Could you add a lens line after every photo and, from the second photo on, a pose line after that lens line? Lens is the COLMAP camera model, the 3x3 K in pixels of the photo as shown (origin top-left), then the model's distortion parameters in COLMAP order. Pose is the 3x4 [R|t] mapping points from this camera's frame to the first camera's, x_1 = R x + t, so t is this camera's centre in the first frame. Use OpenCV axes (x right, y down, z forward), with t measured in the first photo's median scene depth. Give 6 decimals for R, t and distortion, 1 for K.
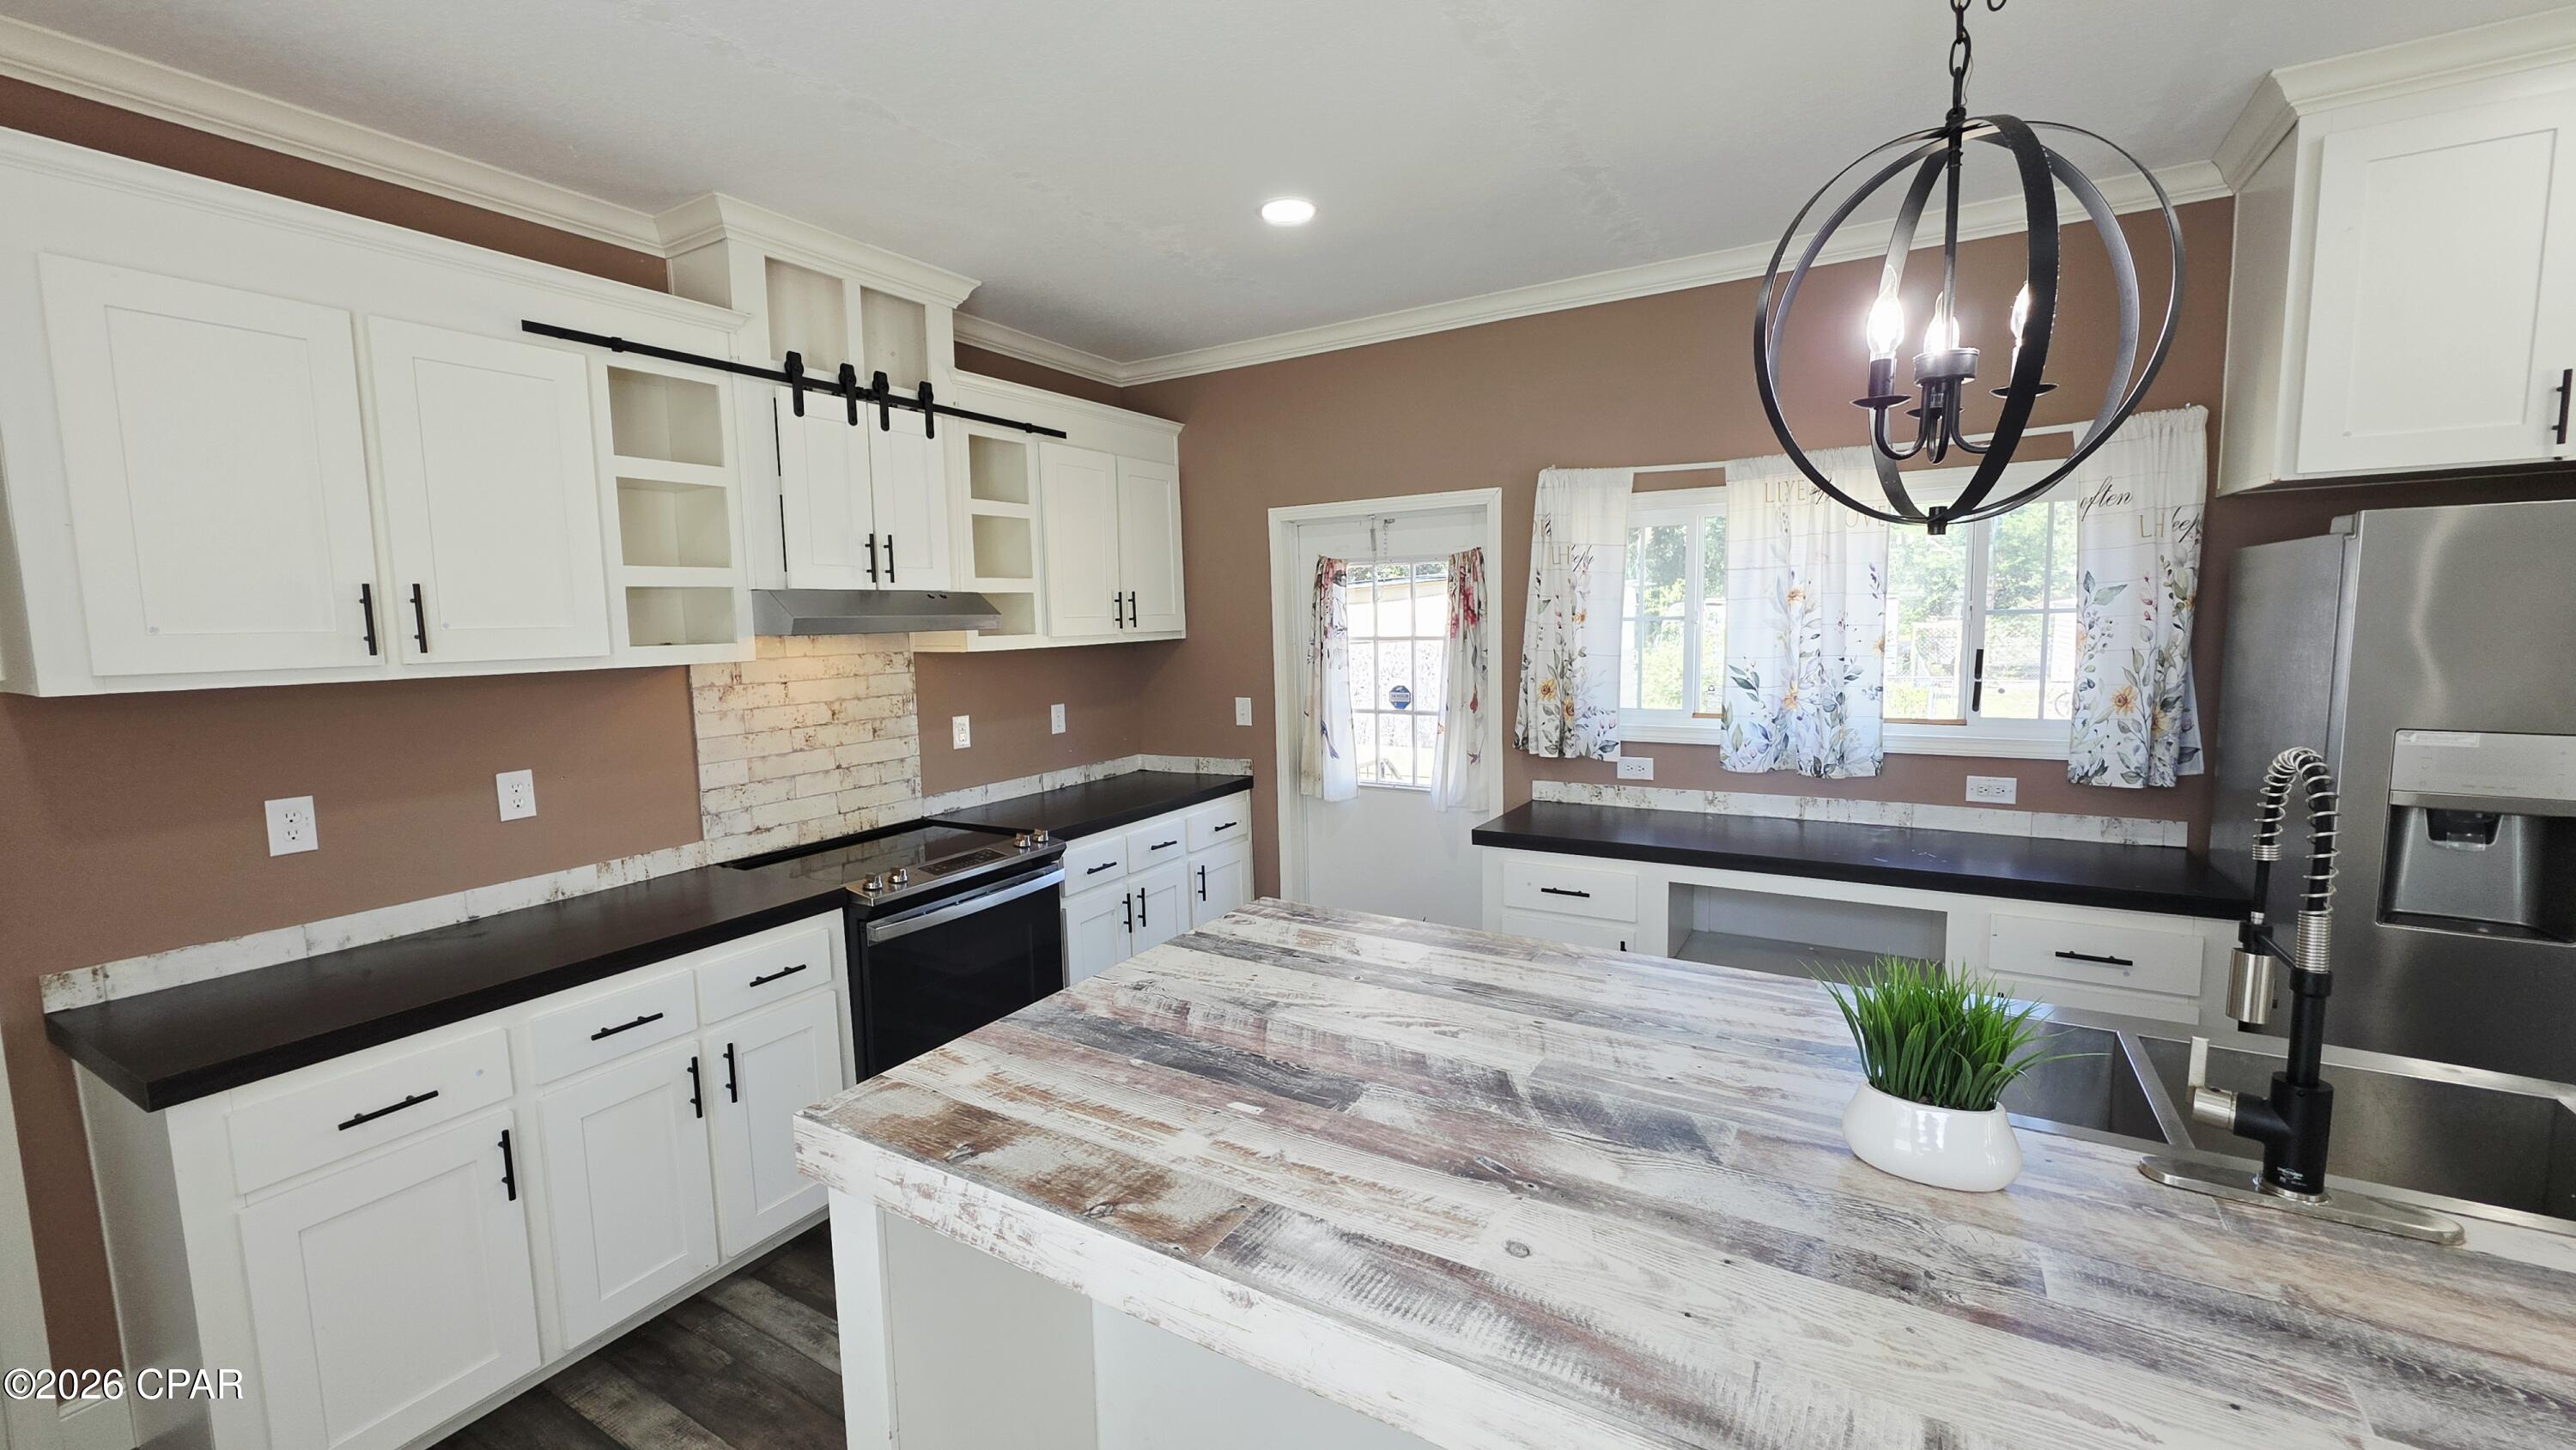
lens RADIAL K [[1032.6, 0, 1277.5], [0, 1032.6, 722.7], [0, 0, 1]] dist [0.002458, -0.000209]
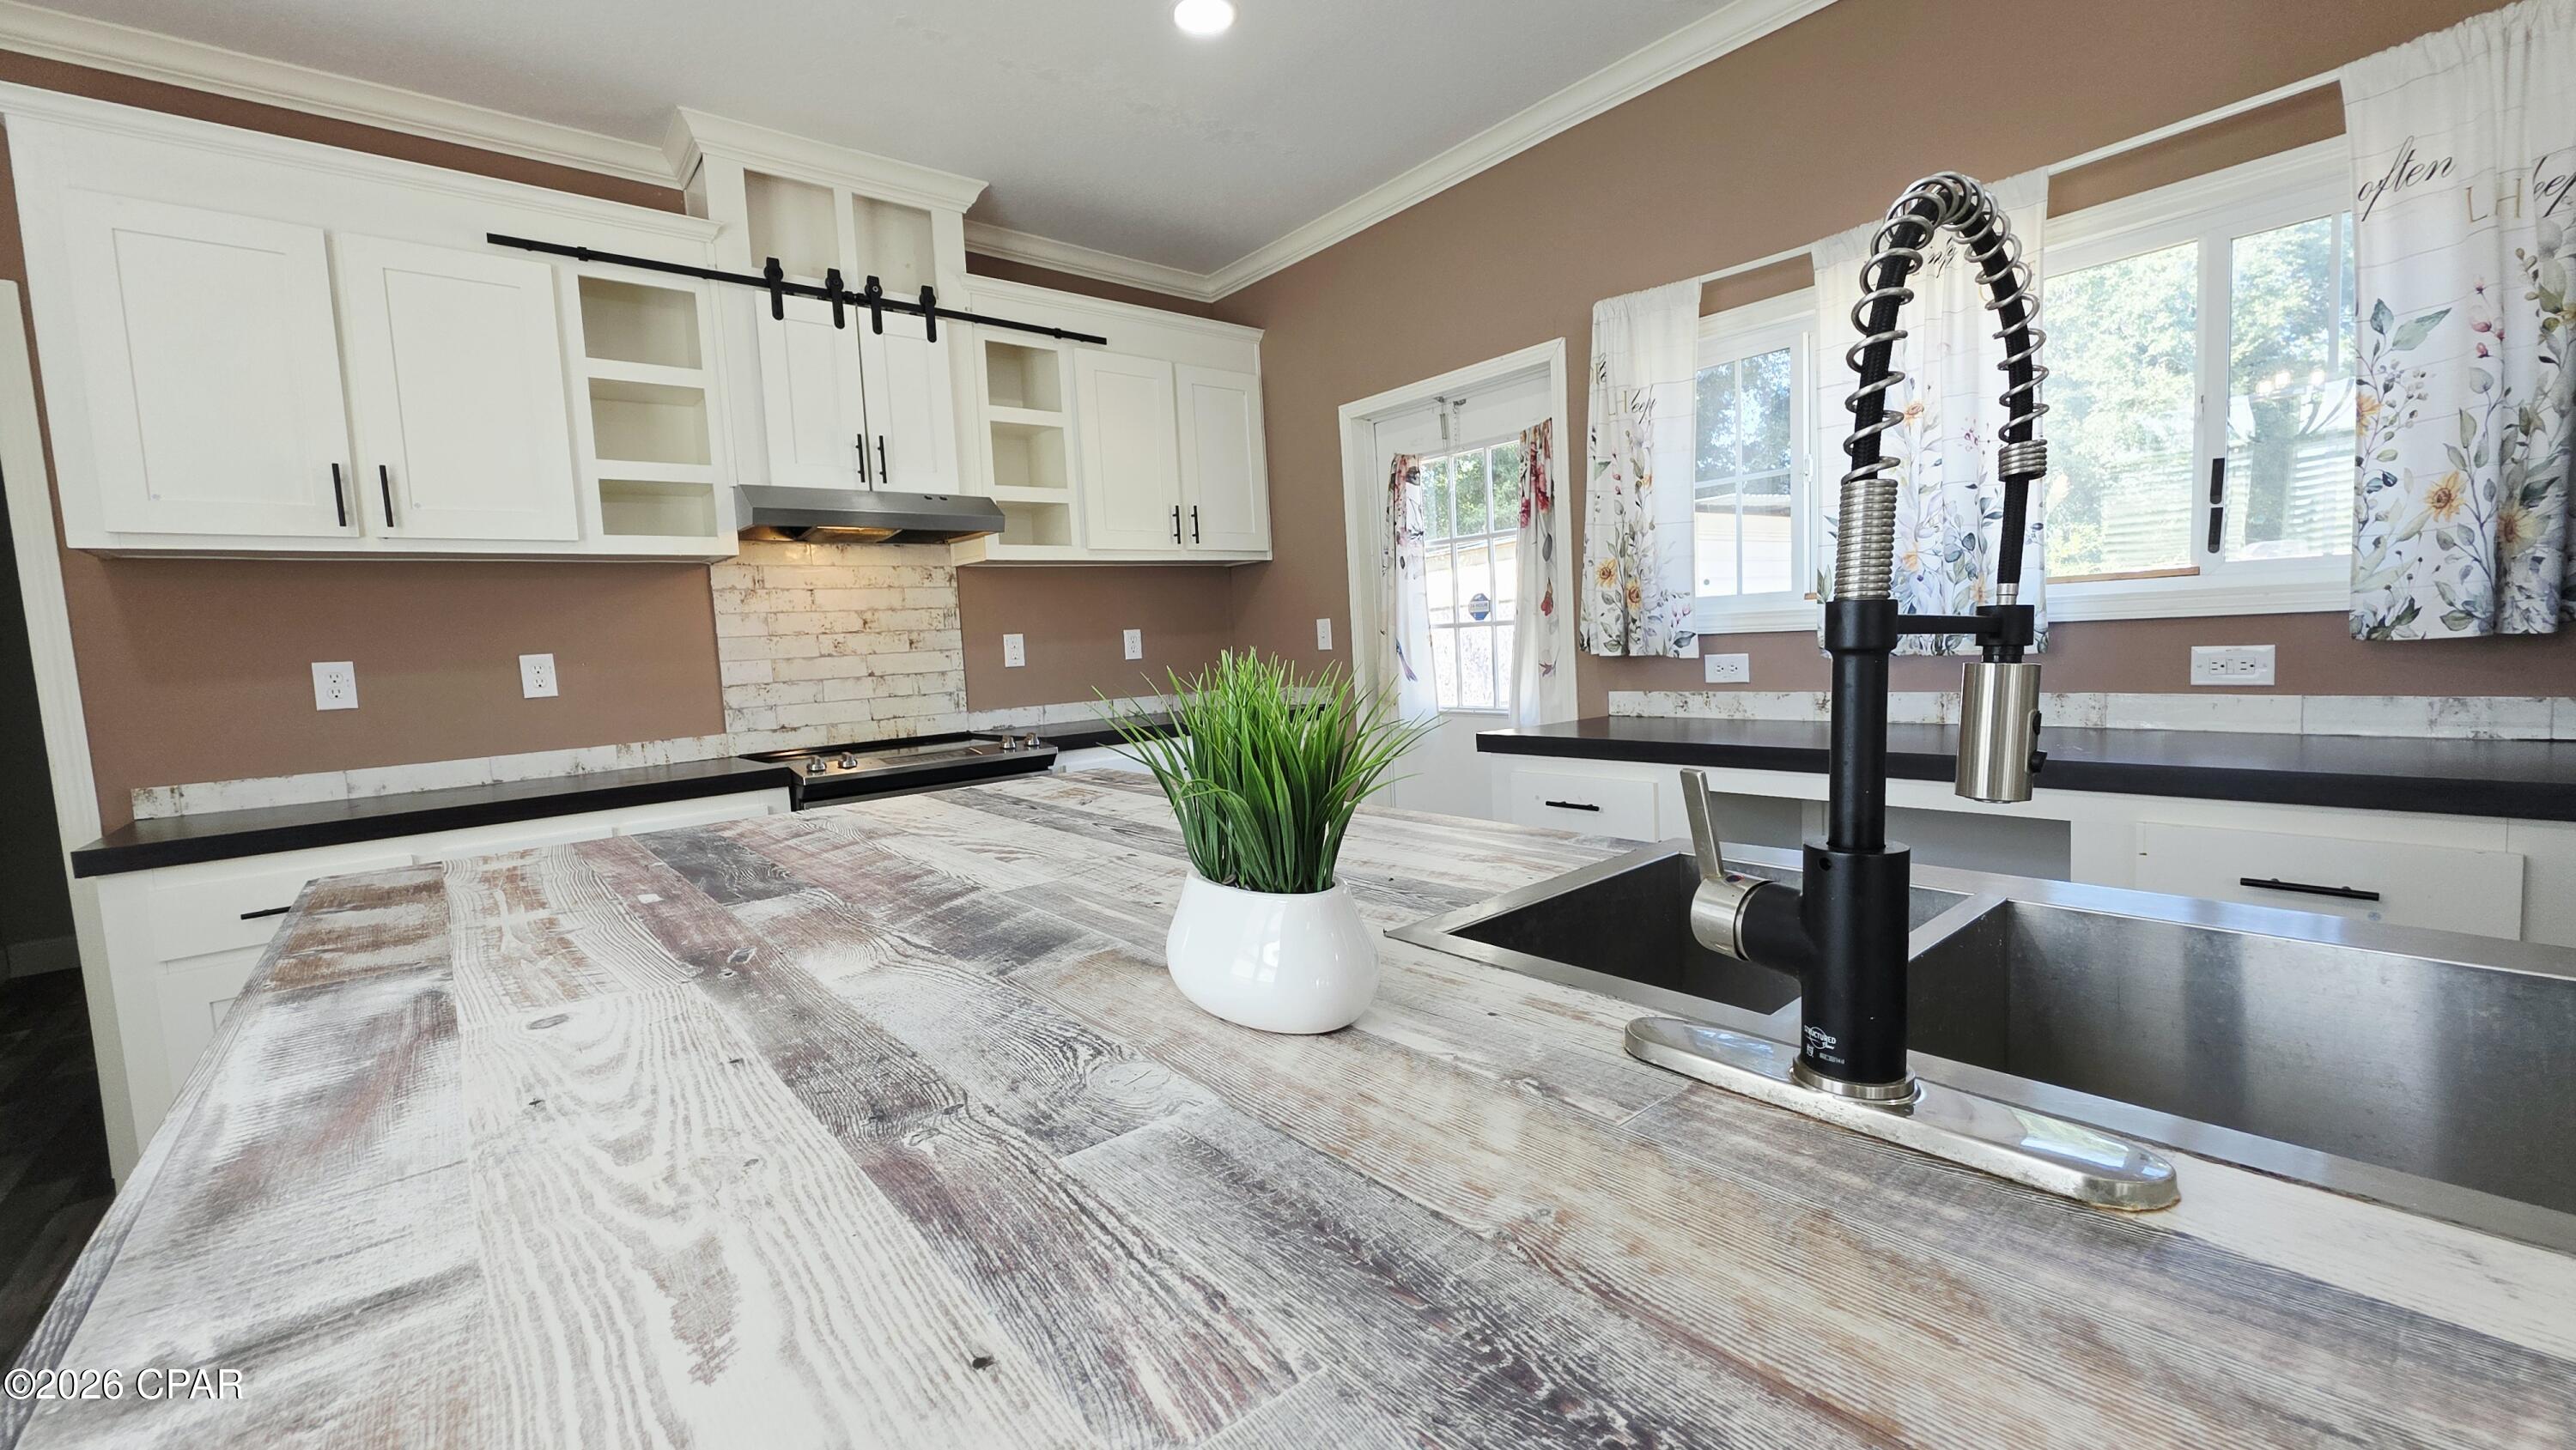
lens RADIAL K [[1032.6, 0, 1277.1], [0, 1032.6, 721.6], [0, 0, 1]] dist [0.002458, -0.000209]
pose [[0.944980, -0.000548, -0.327128, 0.325353], [-0.002593, 0.999955, -0.009165, 0.107622], [0.327118, 0.009509, 0.944936, 0.171456]]
